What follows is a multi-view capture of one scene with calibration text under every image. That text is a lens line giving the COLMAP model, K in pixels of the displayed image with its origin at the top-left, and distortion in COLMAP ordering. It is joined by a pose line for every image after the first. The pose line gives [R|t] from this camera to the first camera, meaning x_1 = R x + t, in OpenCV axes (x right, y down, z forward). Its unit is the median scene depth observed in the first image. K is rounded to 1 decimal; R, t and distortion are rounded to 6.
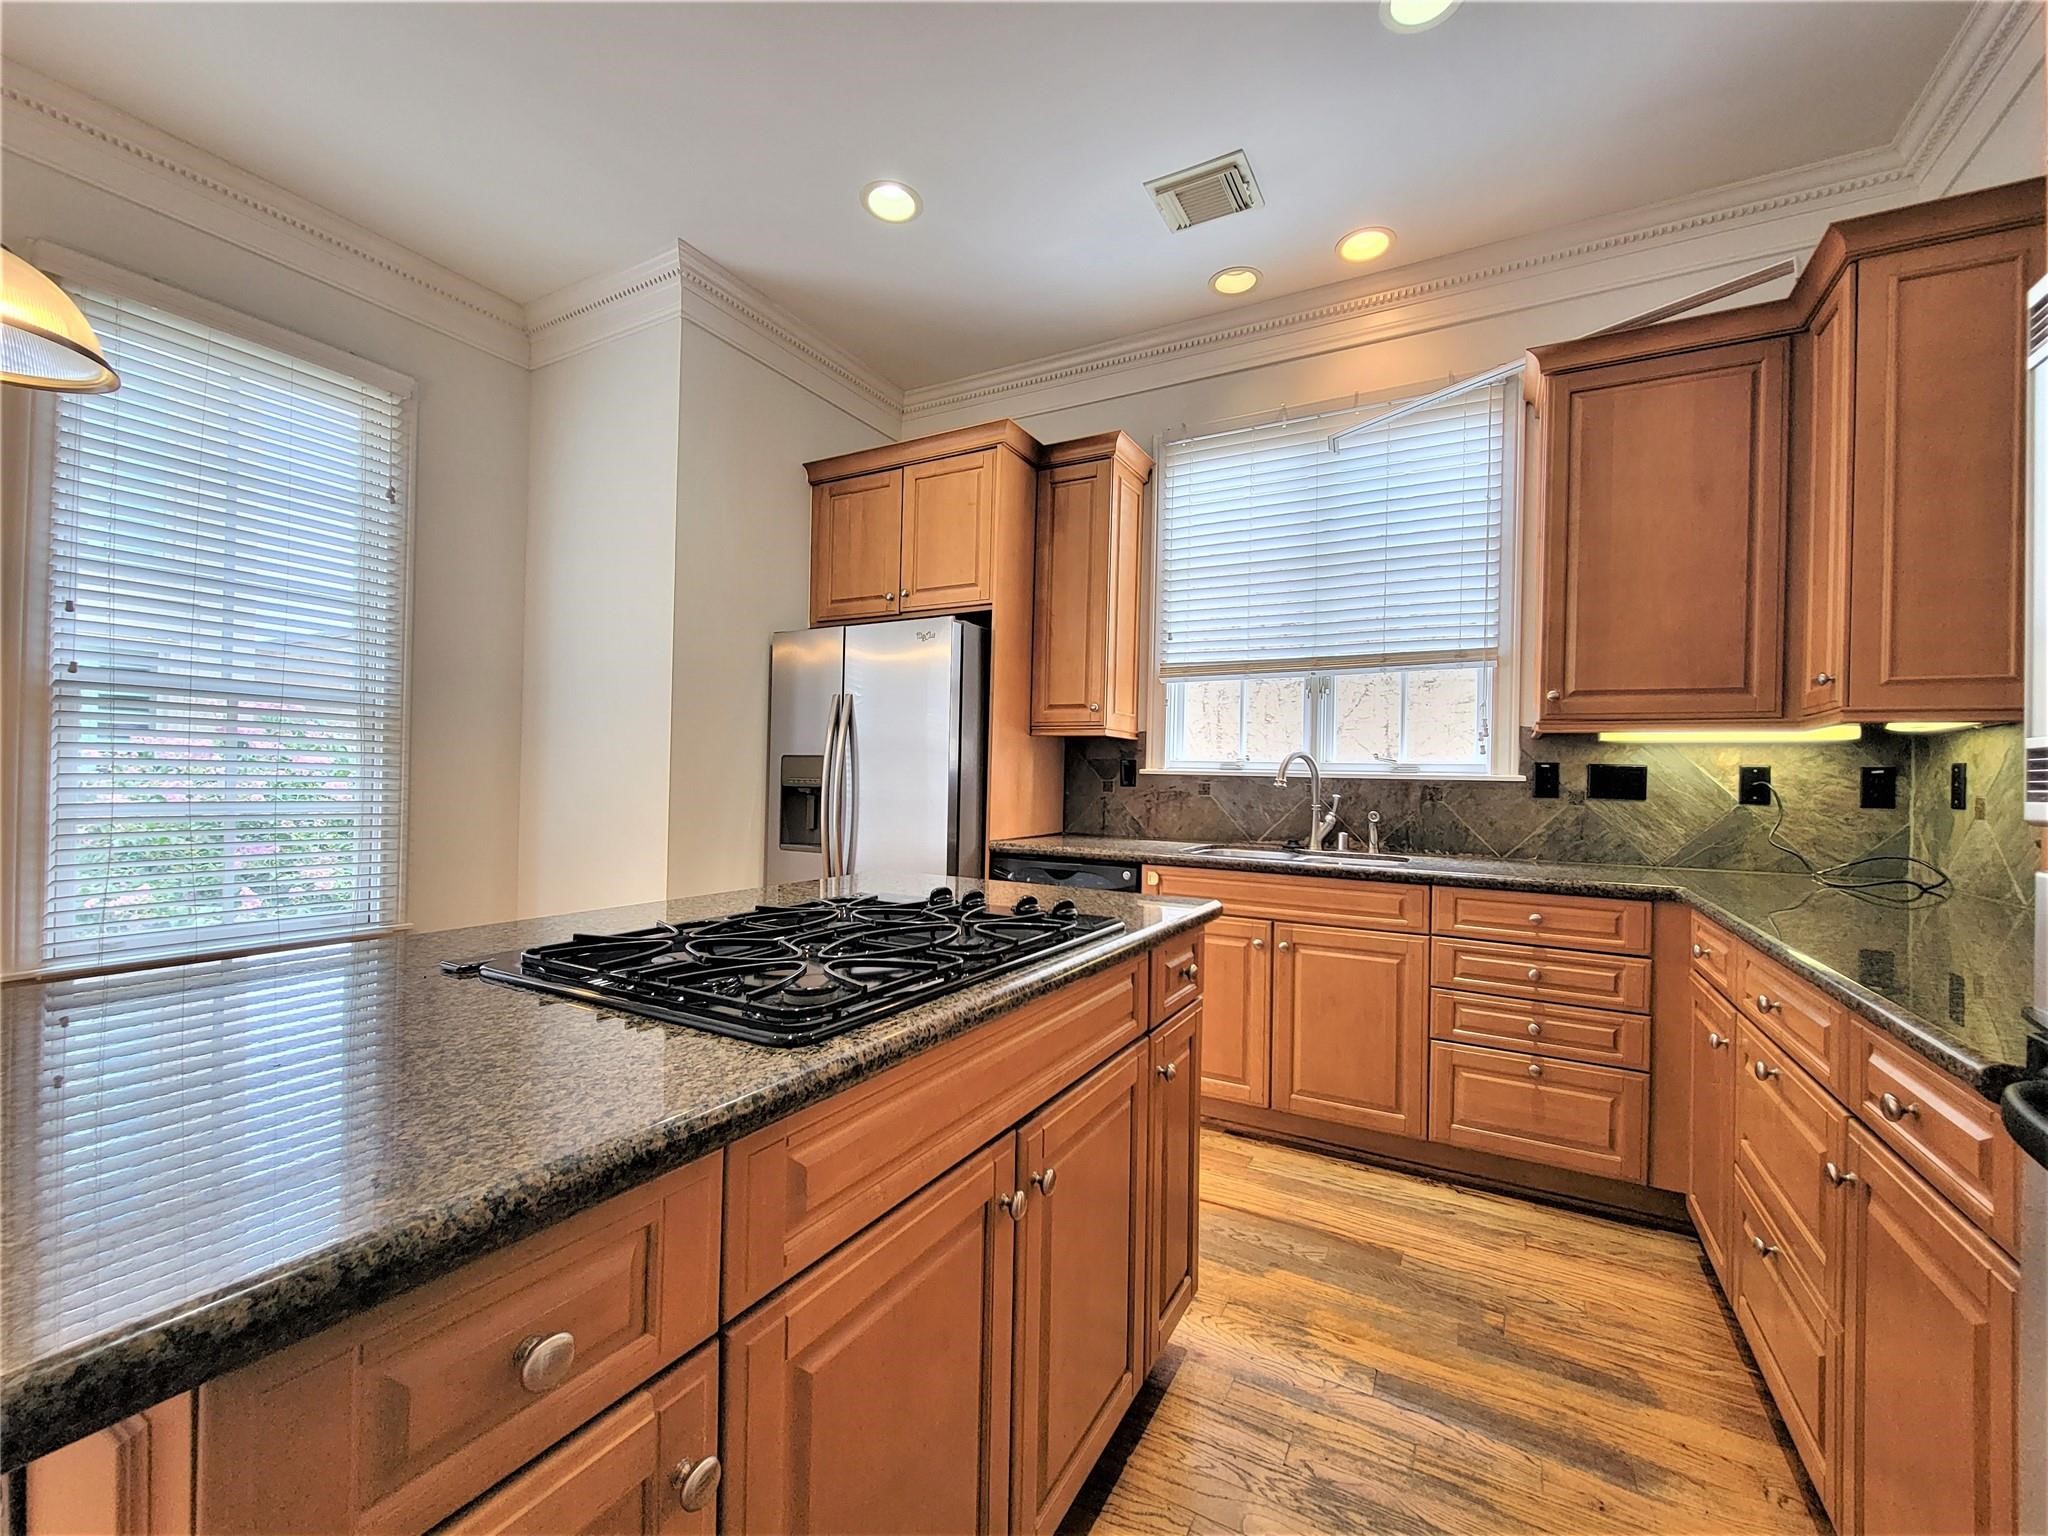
lens RADIAL K [[835.3, 0, 1032.7], [0, 835.3, 771.3], [0, 0, 1]] dist [0.000811, 0.000112]
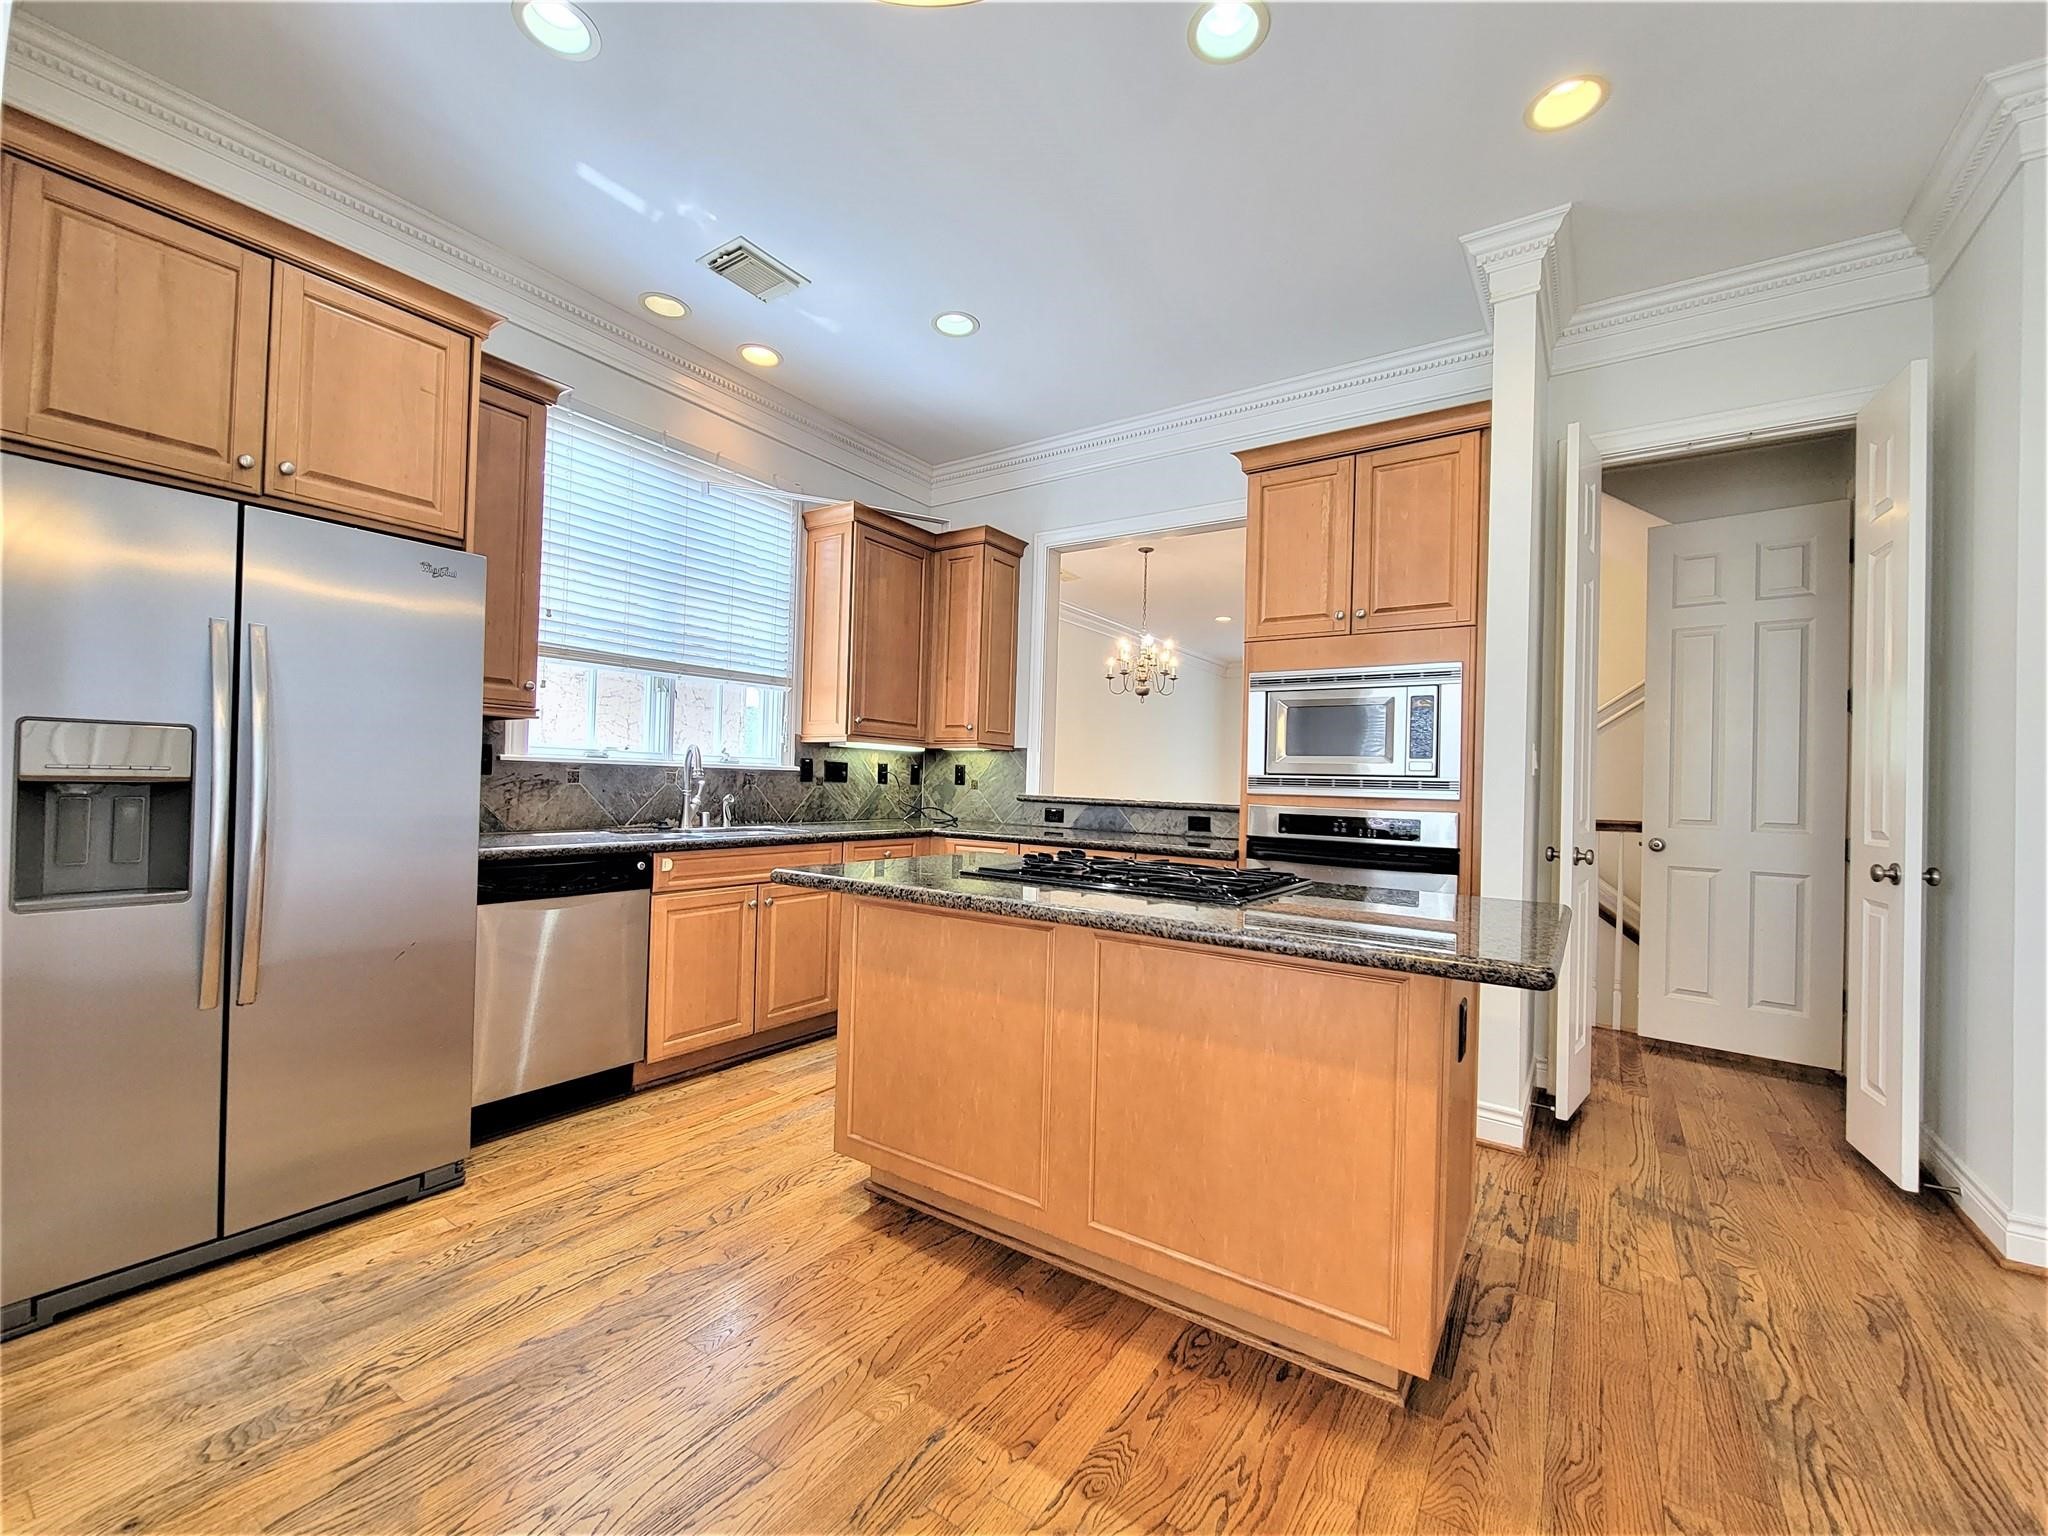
lens RADIAL K [[835.3, 0, 1032.7], [0, 835.3, 771.3], [0, 0, 1]] dist [0.000811, 0.000112]
pose [[0.081954, -0.004936, 0.996624, -0.868558], [-0.031951, 0.999461, 0.007577, -0.011698], [-0.996124, -0.032464, 0.081752, 0.460620]]
